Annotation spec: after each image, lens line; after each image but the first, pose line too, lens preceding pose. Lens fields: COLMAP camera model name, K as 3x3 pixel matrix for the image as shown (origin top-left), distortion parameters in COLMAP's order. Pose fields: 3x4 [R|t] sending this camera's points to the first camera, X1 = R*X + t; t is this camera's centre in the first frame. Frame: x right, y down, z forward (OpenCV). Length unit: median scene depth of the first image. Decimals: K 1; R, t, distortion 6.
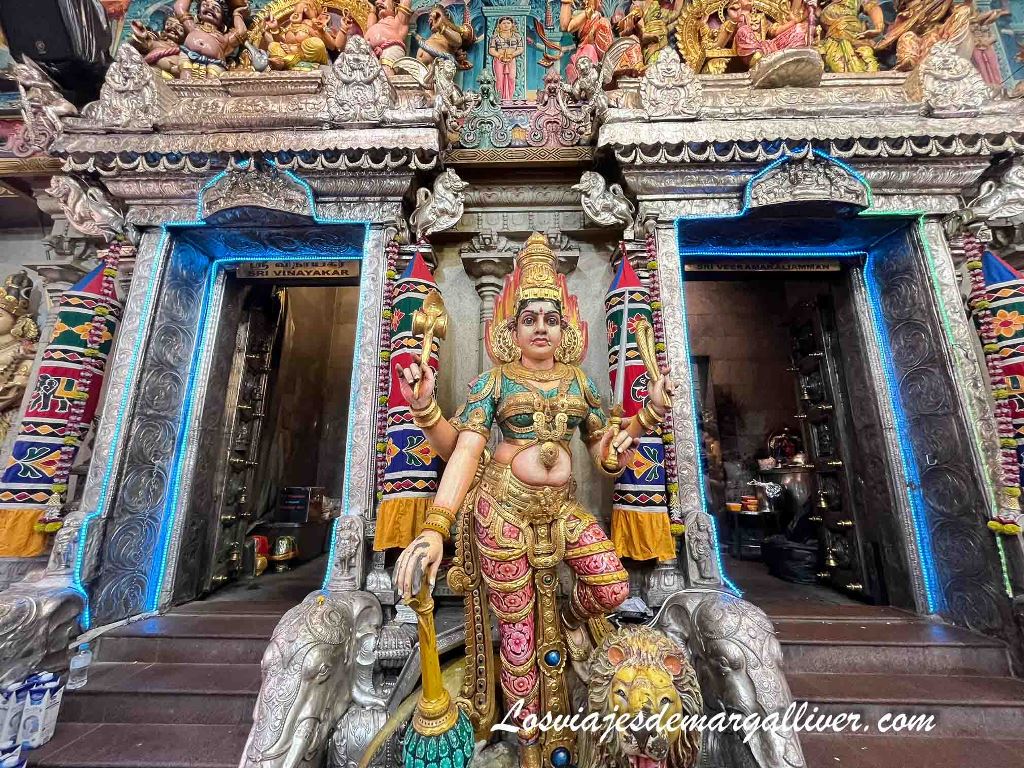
lens RADIAL K [[425.5, 0, 510.7], [0, 425.5, 384.9], [0, 0, 1]] dist [-0.001424, -0.000121]
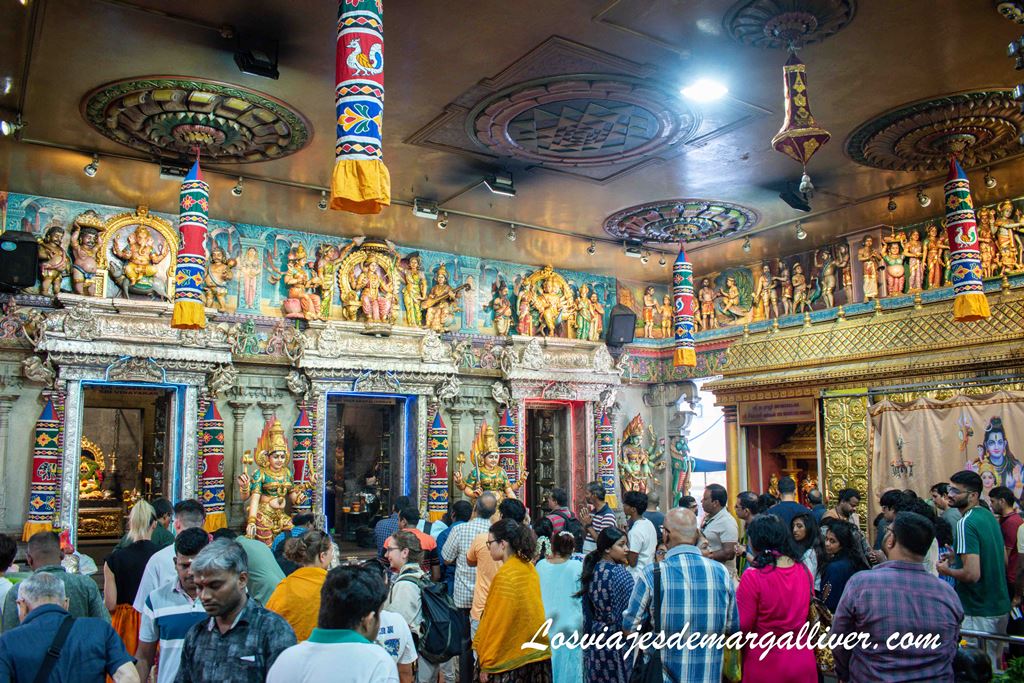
lens RADIAL K [[815.2, 0, 516.8], [0, 815.2, 335.0], [0, 0, 1]] dist [-0.088951, 0.011073]
pose [[0.816853, 0.079867, 0.571290, -1.340956], [-0.122338, 0.991826, 0.036265, -1.002216], [-0.563724, -0.099514, 0.819946, -3.244501]]
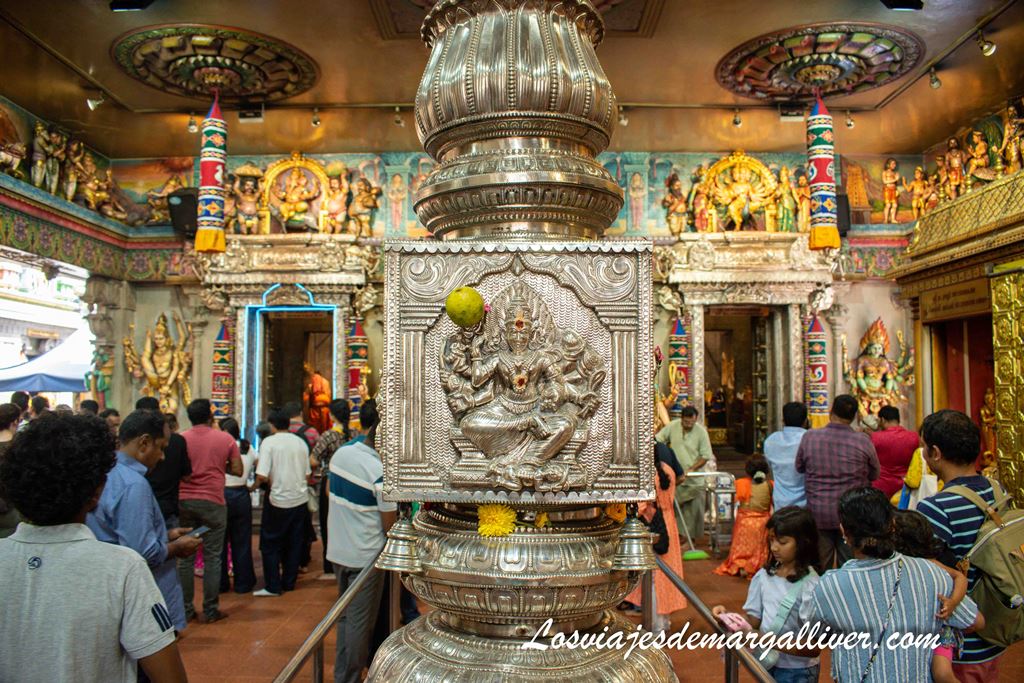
lens RADIAL K [[815.2, 0, 517.7], [0, 815.2, 344.4], [0, 0, 1]] dist [-0.088951, 0.011073]
pose [[0.999214, -0.002295, 0.039564, 0.503894], [-0.004296, 0.986164, 0.165714, -0.947385], [-0.039397, -0.165754, 0.985380, -3.568793]]
